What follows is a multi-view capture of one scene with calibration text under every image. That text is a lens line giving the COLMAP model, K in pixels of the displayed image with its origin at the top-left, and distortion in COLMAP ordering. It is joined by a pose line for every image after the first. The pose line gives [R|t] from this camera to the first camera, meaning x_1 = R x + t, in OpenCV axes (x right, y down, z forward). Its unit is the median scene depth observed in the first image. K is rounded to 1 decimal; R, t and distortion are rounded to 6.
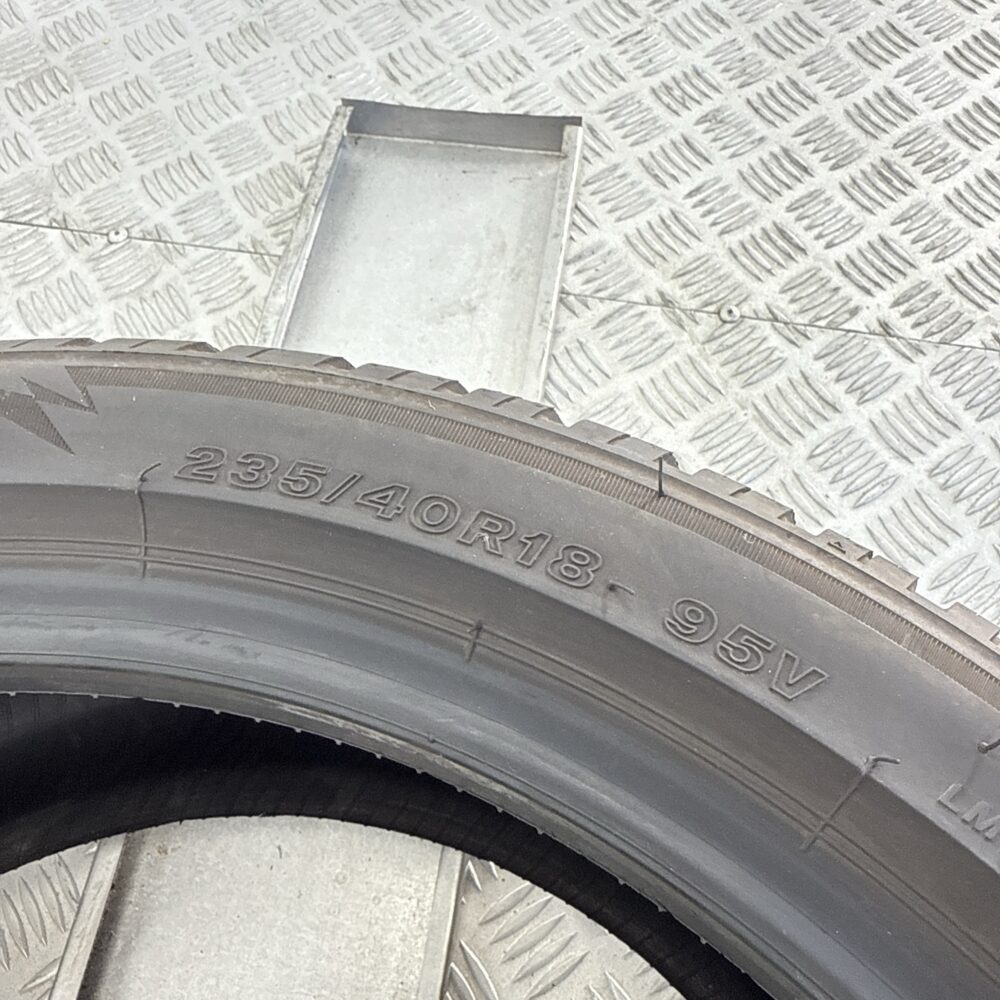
lens RADIAL K [[934.2, 0, 500.0], [0, 934.2, 500.0], [0, 0, 1]] dist [0.003138, -0.000402]
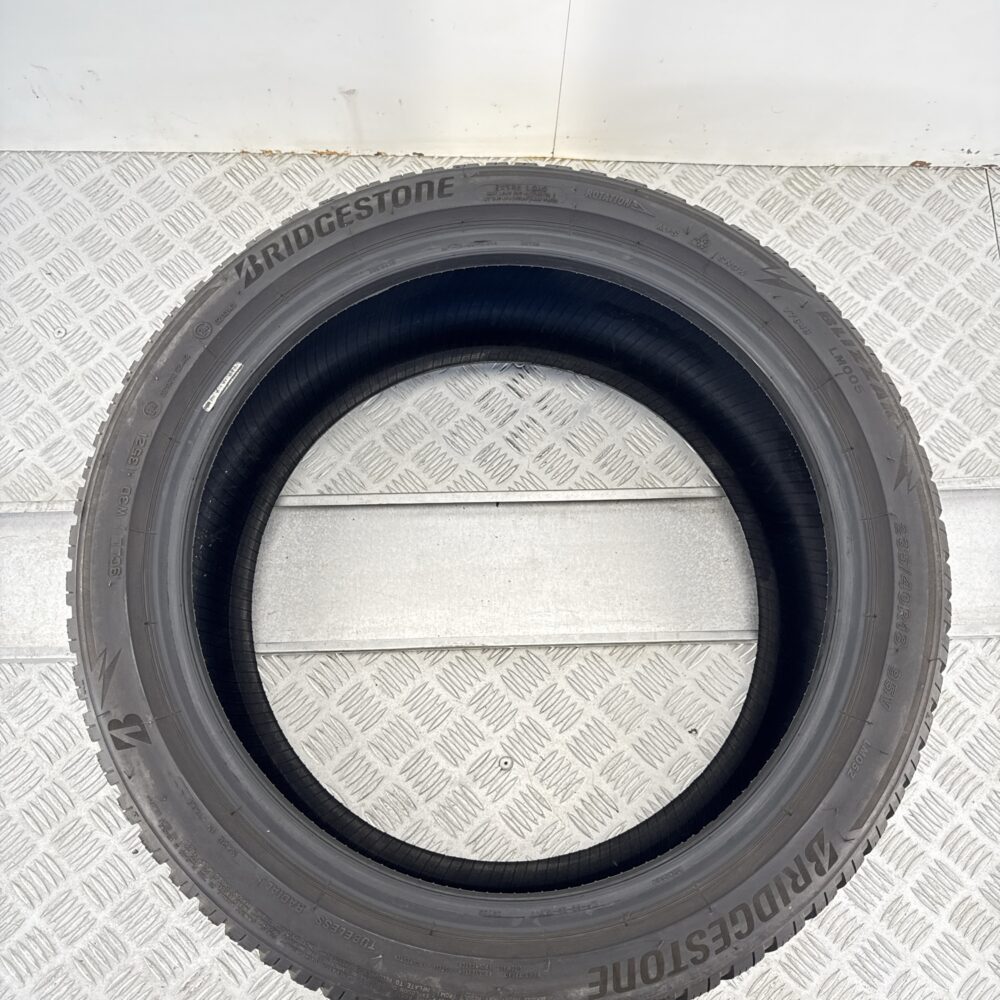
lens RADIAL K [[965.8, 0, 500.0], [0, 965.8, 500.0], [0, 0, 1]] dist [-0.006506, -0.013705]
pose [[0.182832, 0.954452, -0.235783, 0.159118], [-0.893721, 0.261287, 0.364681, -0.043373], [0.409677, 0.144049, 0.900785, -2.977175]]
